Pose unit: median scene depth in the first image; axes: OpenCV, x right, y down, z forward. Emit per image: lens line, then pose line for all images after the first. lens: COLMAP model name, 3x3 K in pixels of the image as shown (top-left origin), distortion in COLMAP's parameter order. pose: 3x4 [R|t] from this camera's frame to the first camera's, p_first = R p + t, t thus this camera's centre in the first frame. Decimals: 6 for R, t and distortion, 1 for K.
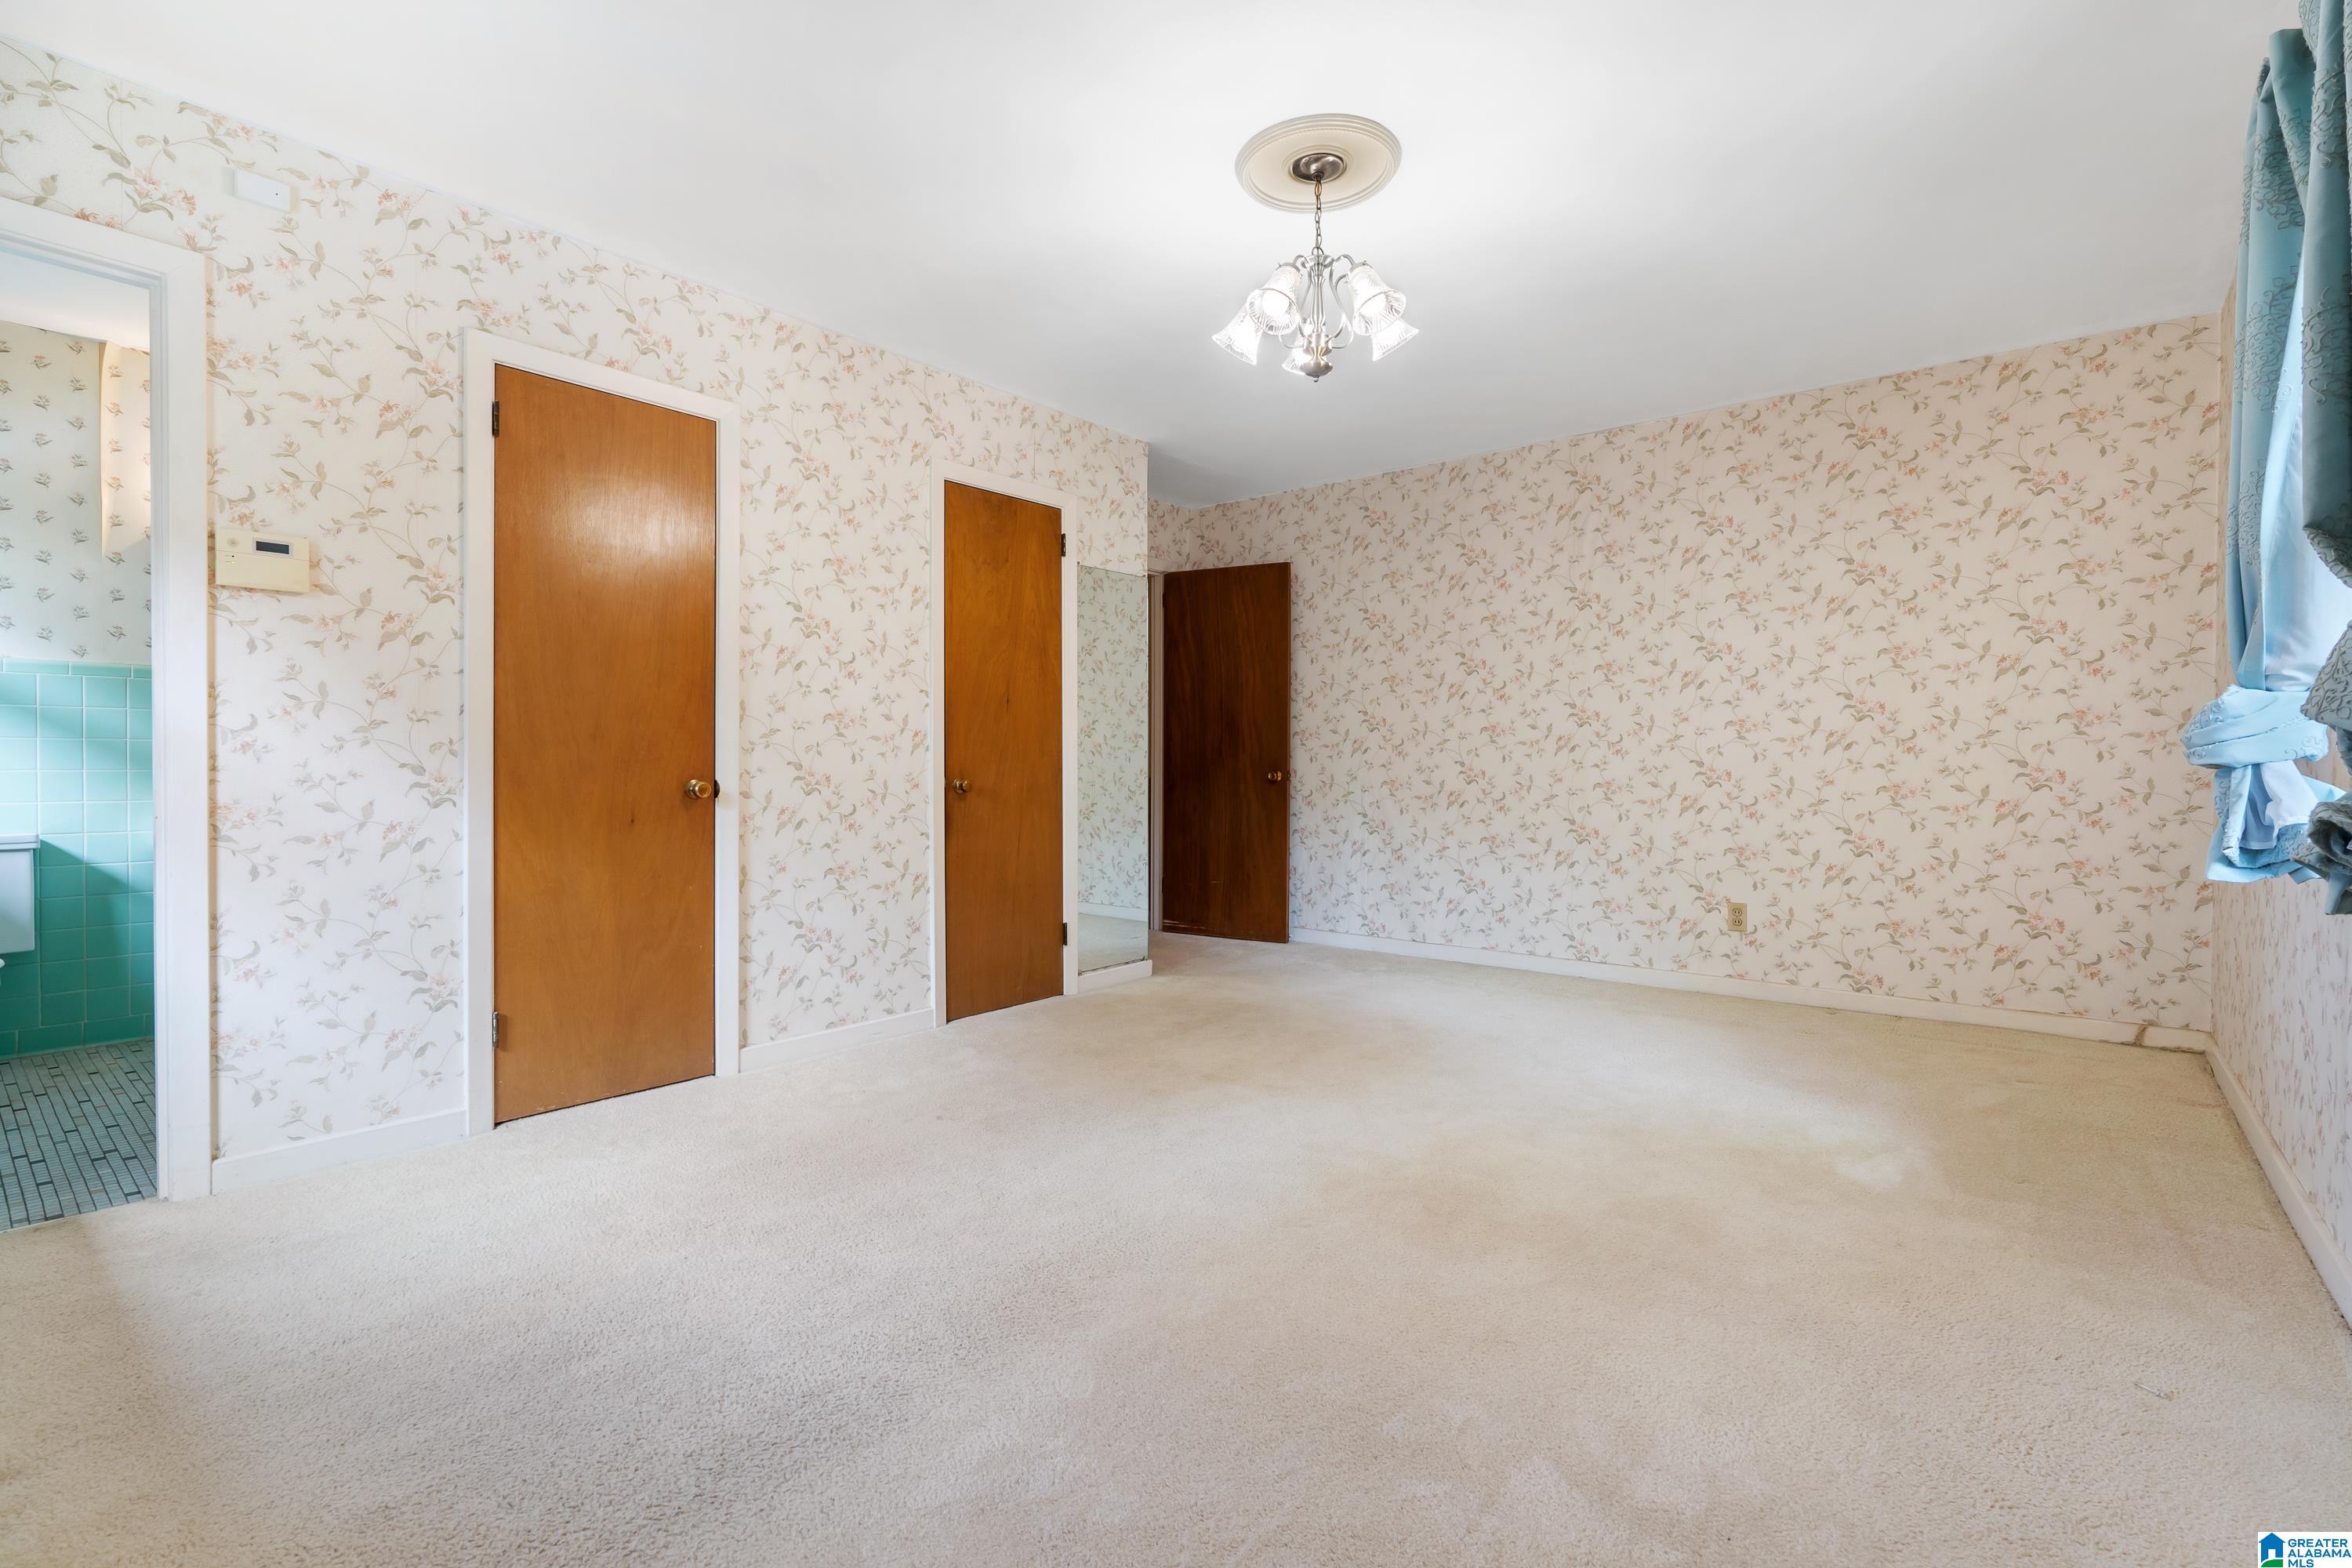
lens RADIAL K [[1082.8, 0, 1176.0], [0, 1082.8, 784.0], [0, 0, 1]] dist [-0.001228, -0.000141]
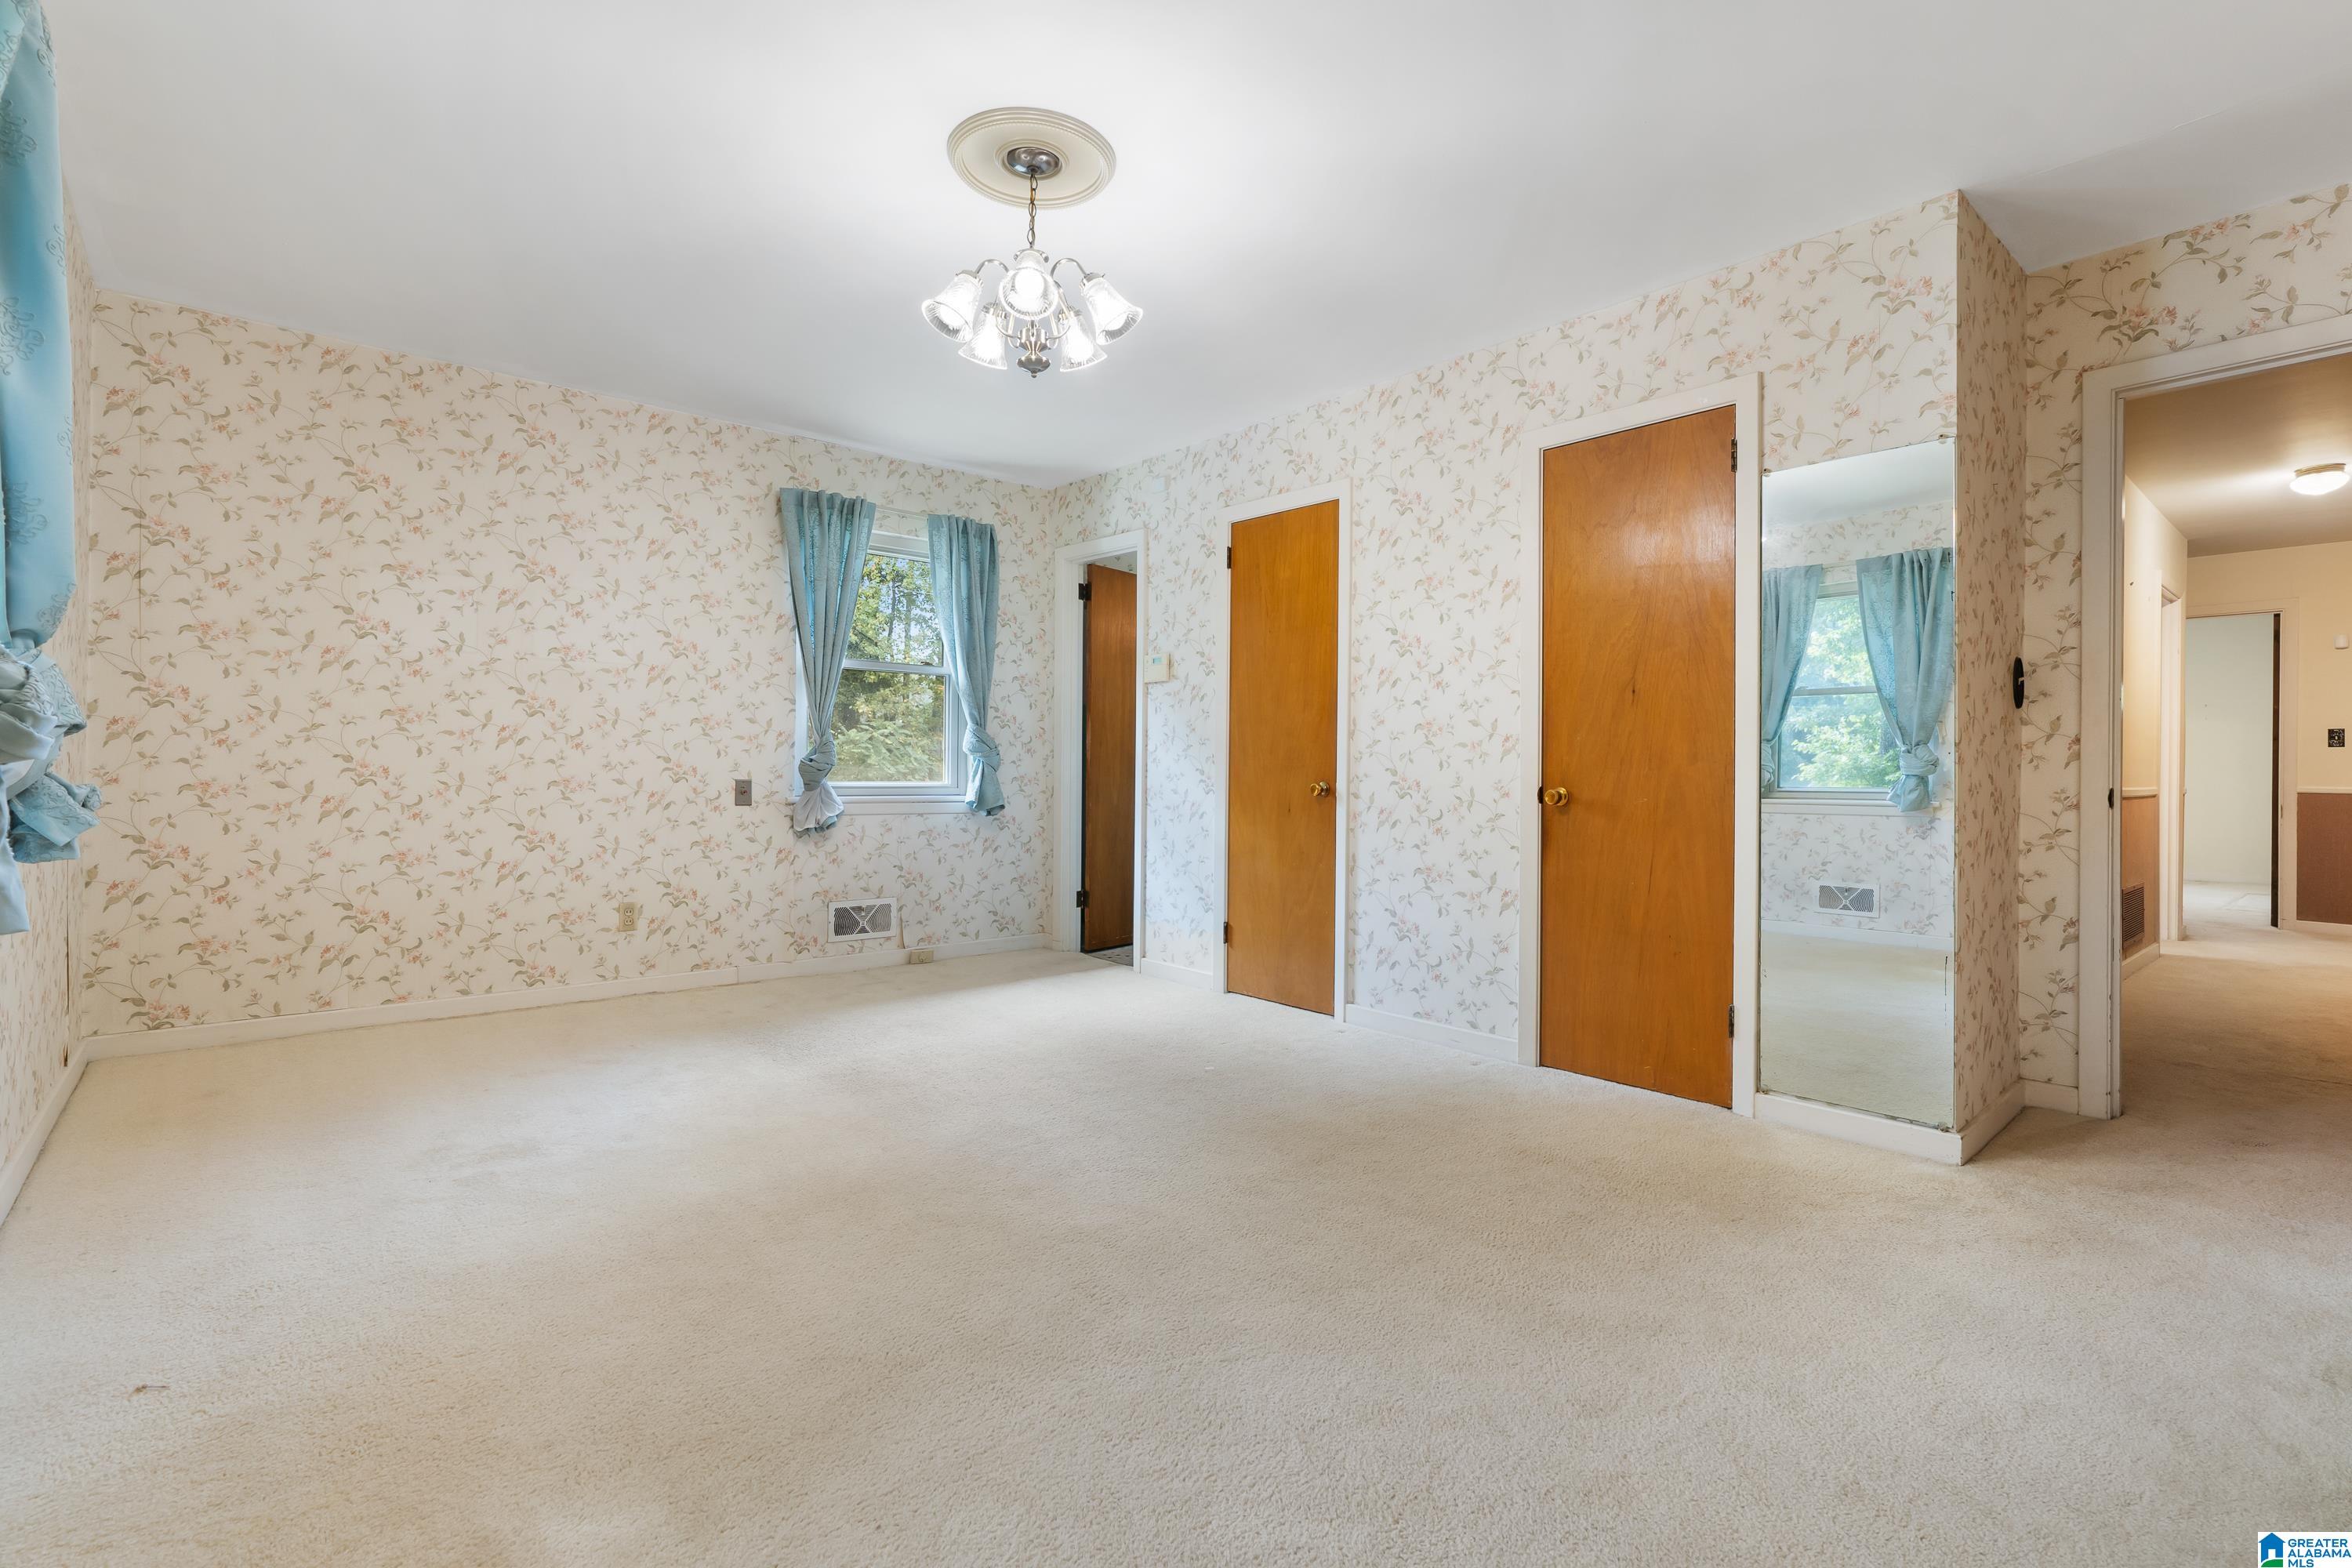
lens RADIAL K [[1080.3, 0, 1173.6], [0, 1080.3, 746.8], [0, 0, 1]] dist [0.001630, 0.000157]
pose [[-0.171230, -0.009032, -0.985190, 0.792544], [-0.013778, 0.999882, -0.006772, -0.031940], [0.985135, 0.012415, -0.171334, 0.961963]]
